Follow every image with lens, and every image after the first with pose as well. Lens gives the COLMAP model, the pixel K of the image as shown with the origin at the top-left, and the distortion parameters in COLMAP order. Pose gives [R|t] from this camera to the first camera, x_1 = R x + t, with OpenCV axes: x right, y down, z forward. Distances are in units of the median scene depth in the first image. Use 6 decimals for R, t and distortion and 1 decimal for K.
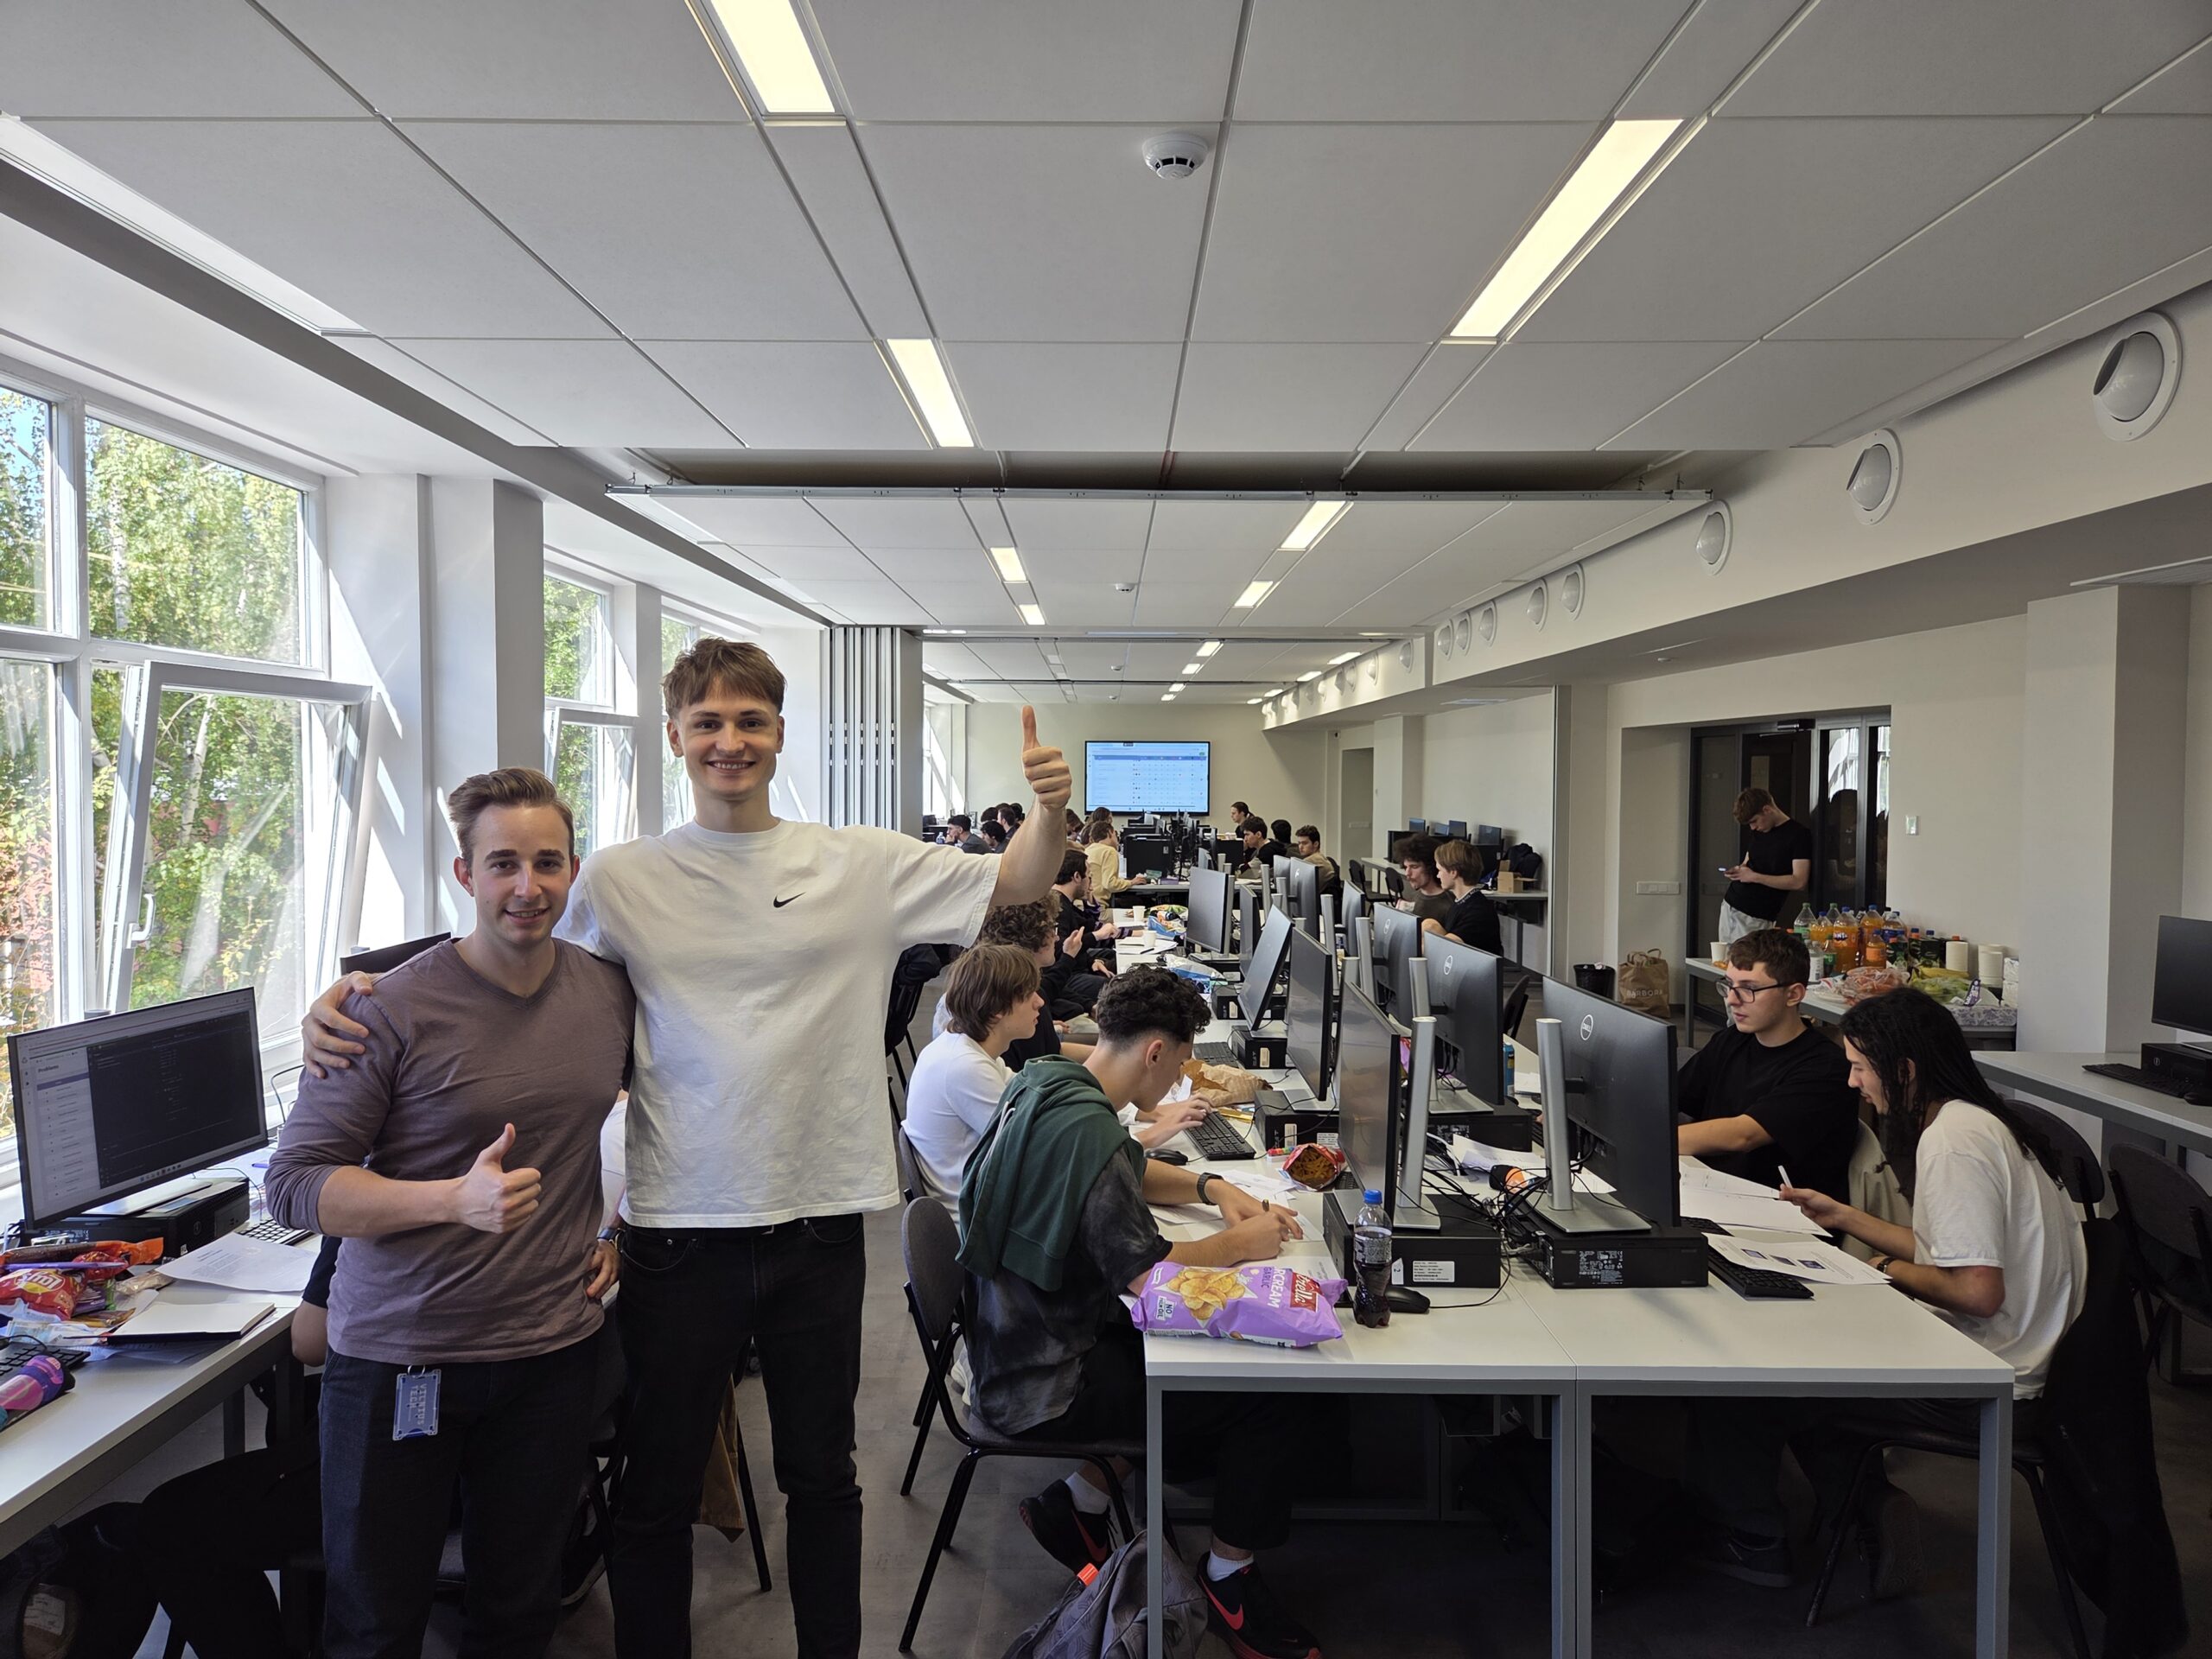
lens RADIAL K [[1532.5, 0, 1100.0], [0, 1532.5, 823.2], [0, 0, 1]] dist [0.034180, -0.029312]
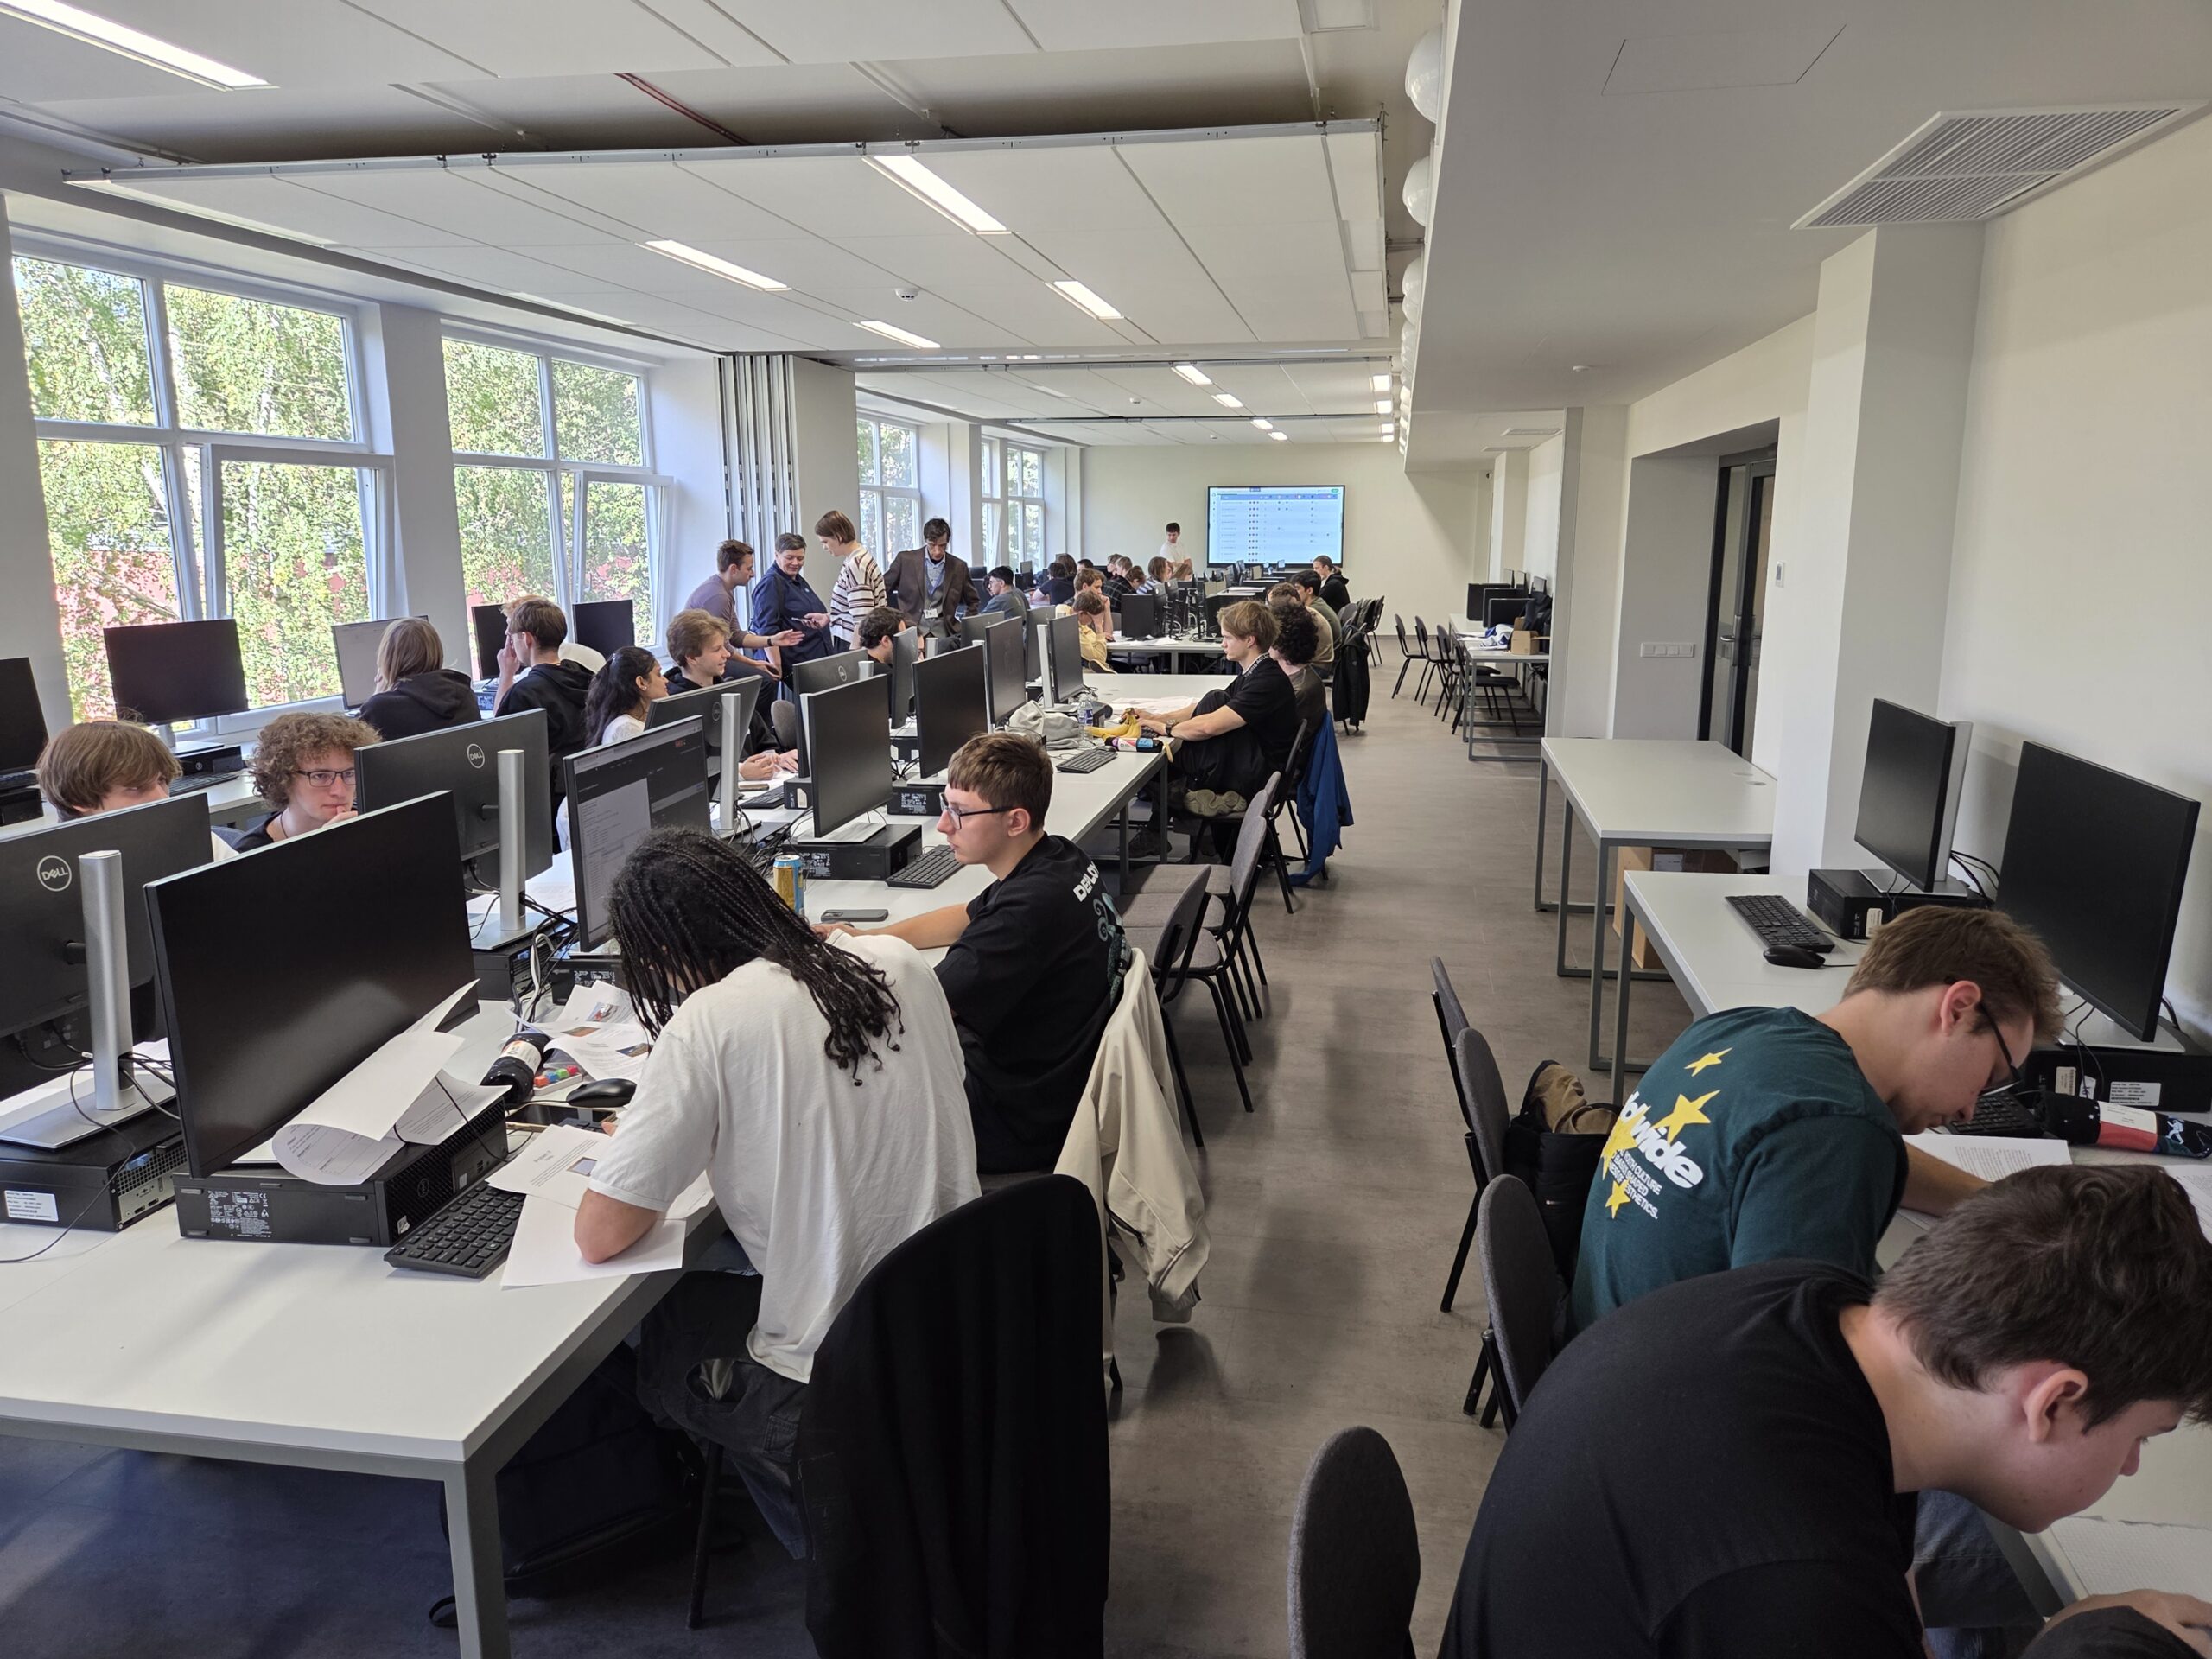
lens RADIAL K [[1532.5, 0, 1113.6], [0, 1532.5, 844.1], [0, 0, 1]] dist [0.034180, -0.029312]
pose [[0.987296, 0.026839, -0.156611, 0.542858], [0.000523, 0.985076, 0.172117, 0.000963], [0.158894, -0.170013, 0.972547, 0.268553]]
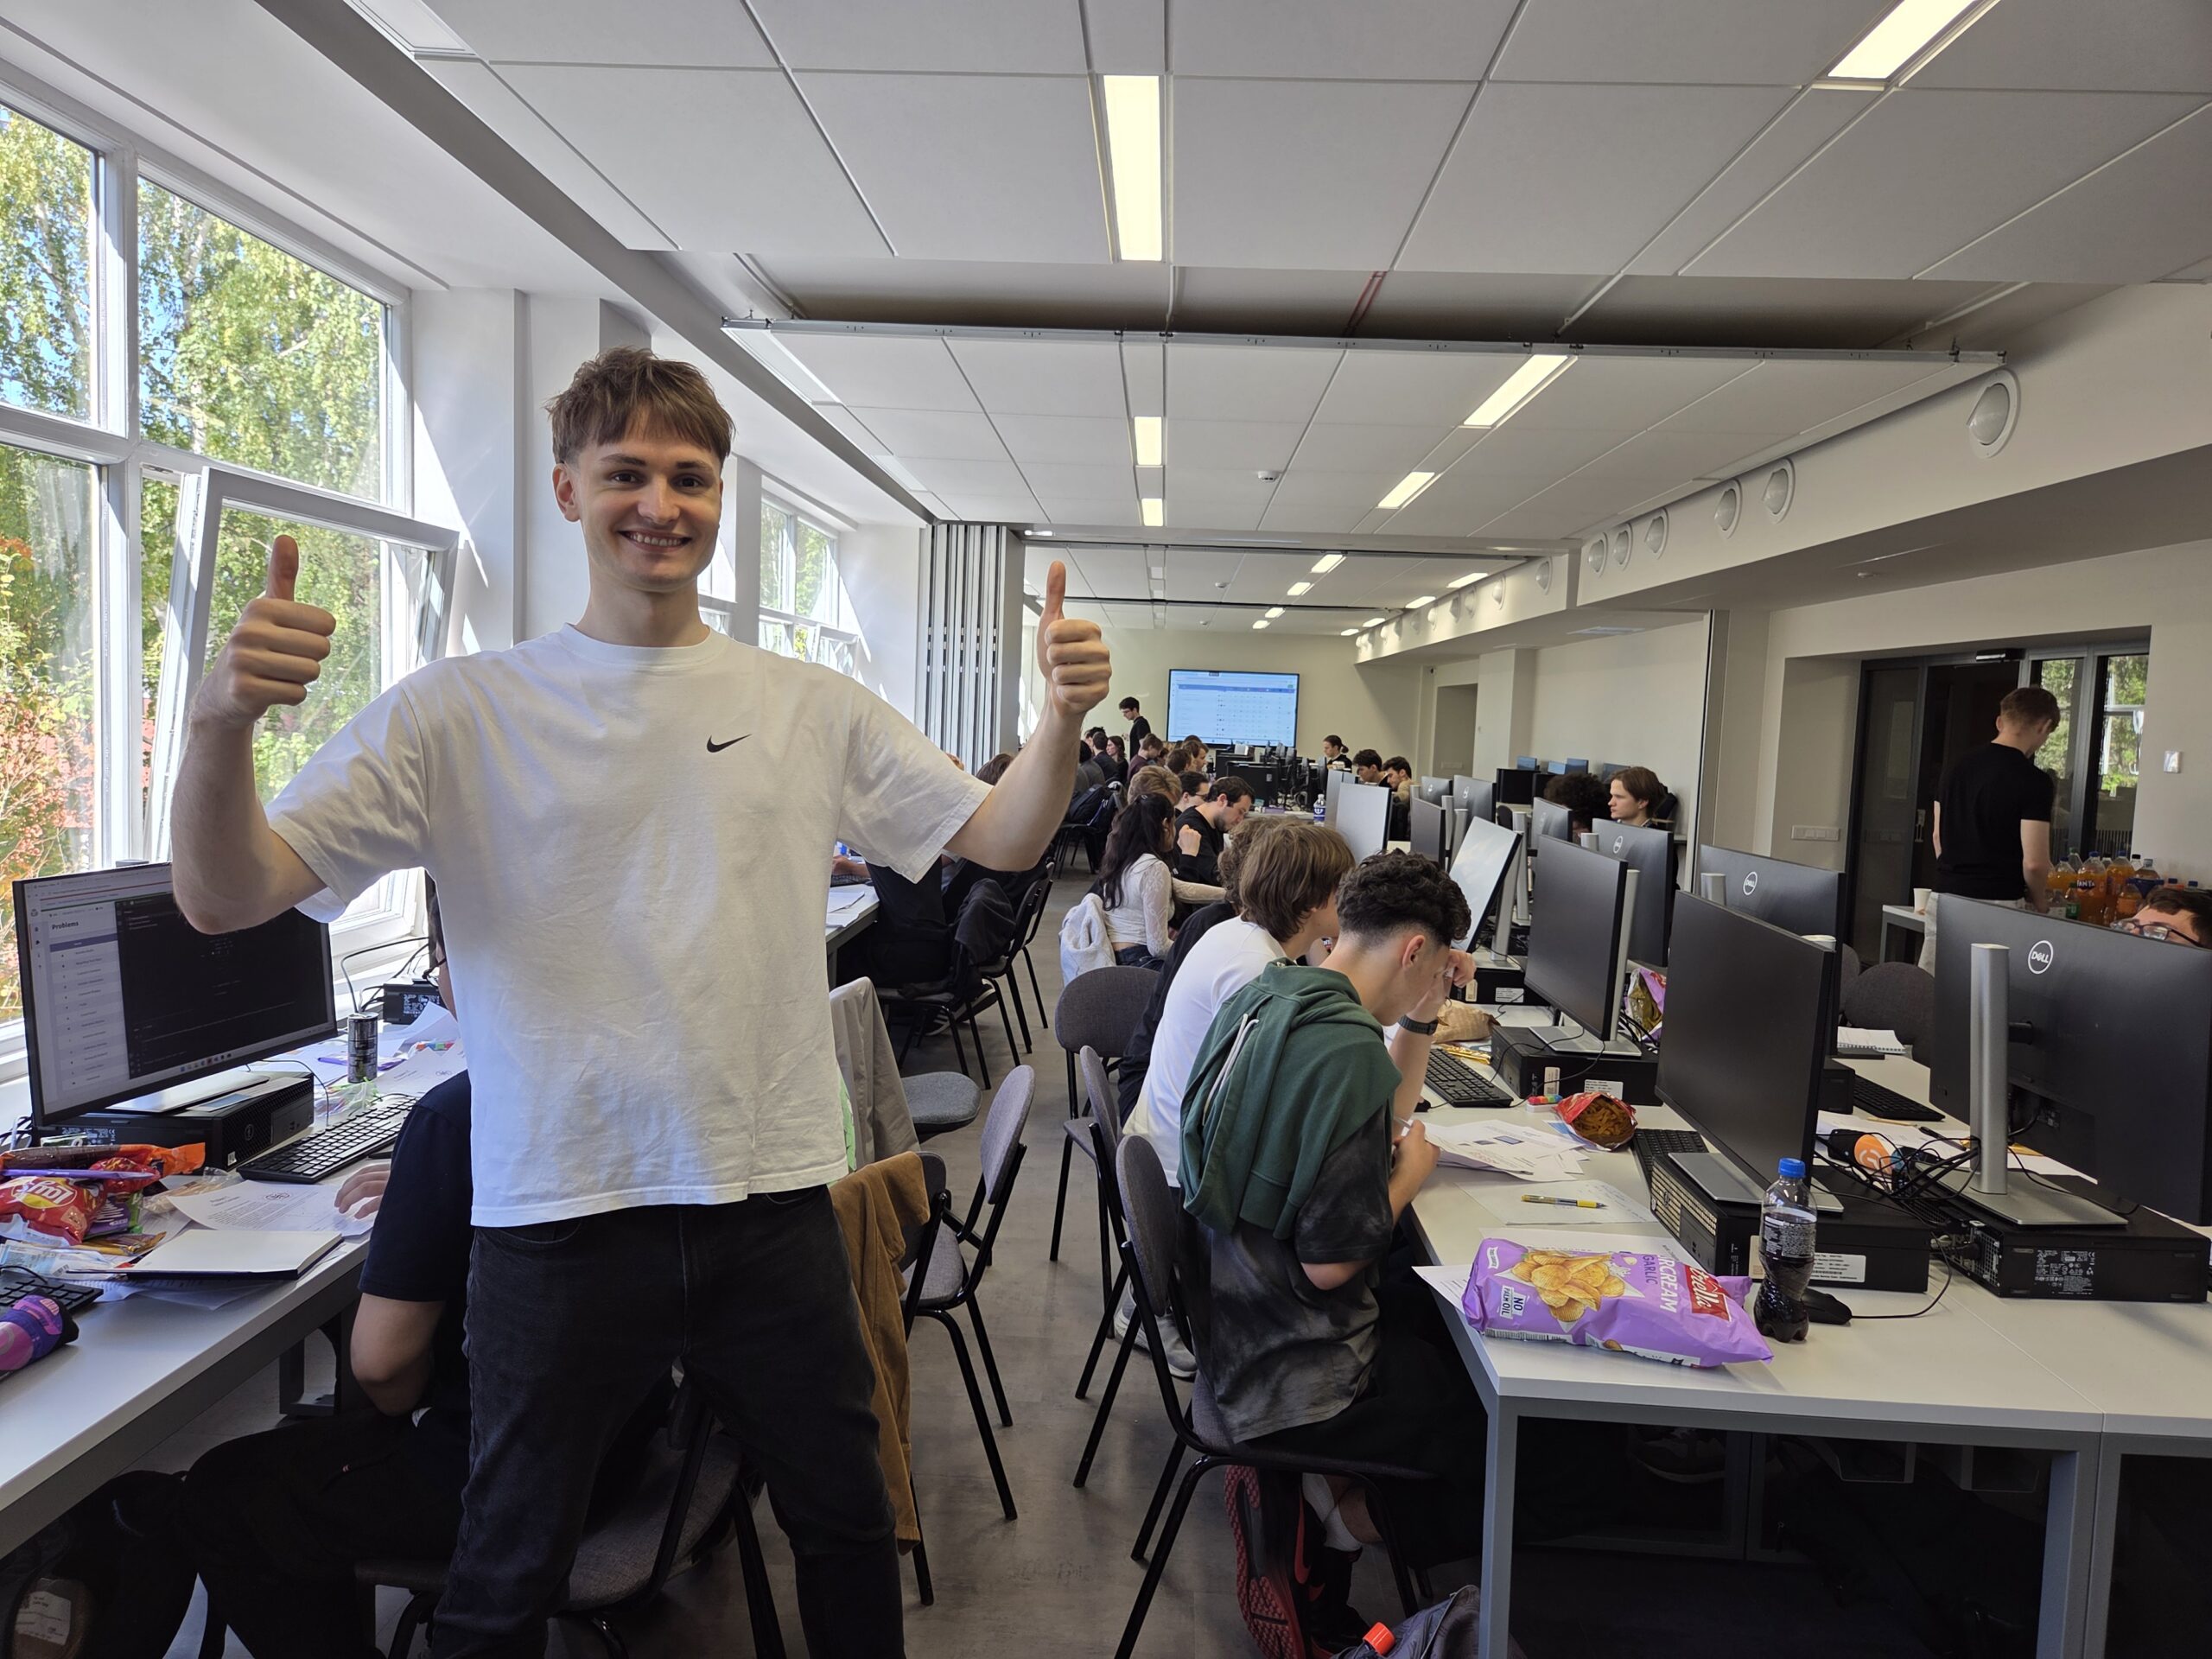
lens RADIAL K [[1532.5, 0, 1097.0], [0, 1532.5, 829.4], [0, 0, 1]] dist [0.034180, -0.029312]
pose [[0.998502, 0.037947, -0.039429, -0.082125], [-0.036175, 0.998345, 0.044715, 0.036734], [0.041060, -0.043221, 0.998221, 0.155909]]
